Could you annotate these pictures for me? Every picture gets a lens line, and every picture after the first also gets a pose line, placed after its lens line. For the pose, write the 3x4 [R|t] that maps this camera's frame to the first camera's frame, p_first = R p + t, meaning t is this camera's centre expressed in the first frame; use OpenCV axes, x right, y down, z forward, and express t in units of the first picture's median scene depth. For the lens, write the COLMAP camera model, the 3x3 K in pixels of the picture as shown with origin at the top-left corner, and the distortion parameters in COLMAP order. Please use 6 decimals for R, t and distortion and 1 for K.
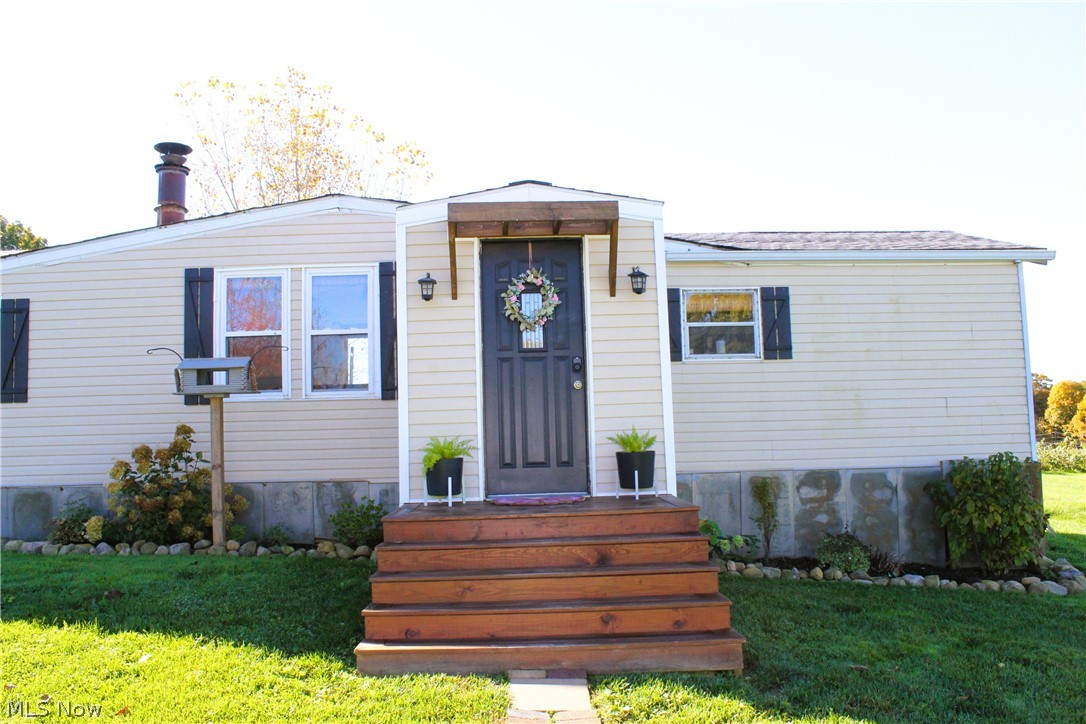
lens RADIAL K [[908.4, 0, 526.9], [0, 908.4, 359.6], [0, 0, 1]] dist [-0.163998, 0.166414]
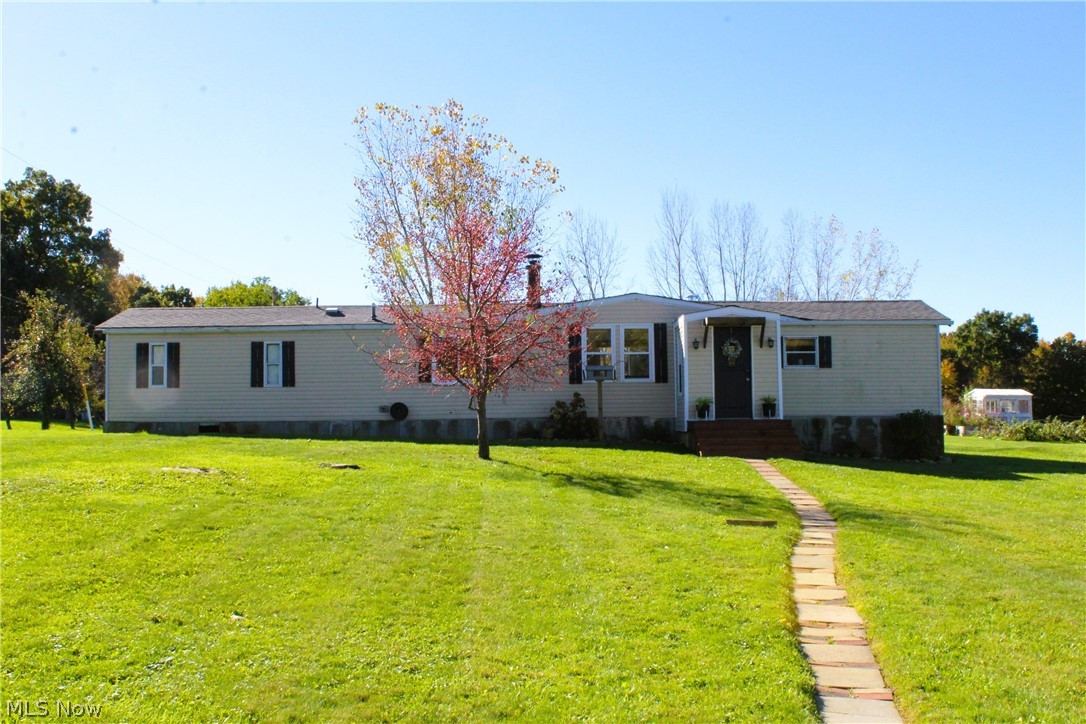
lens RADIAL K [[1181.0, 0, 543.0], [0, 1181.0, 362.0], [0, 0, 1]] dist [-0.060705, 0.001613]
pose [[0.999866, 0.015333, -0.005749, -0.432230], [-0.015110, 0.999199, 0.037045, -0.117511], [0.006312, -0.036954, 0.999297, -2.043592]]
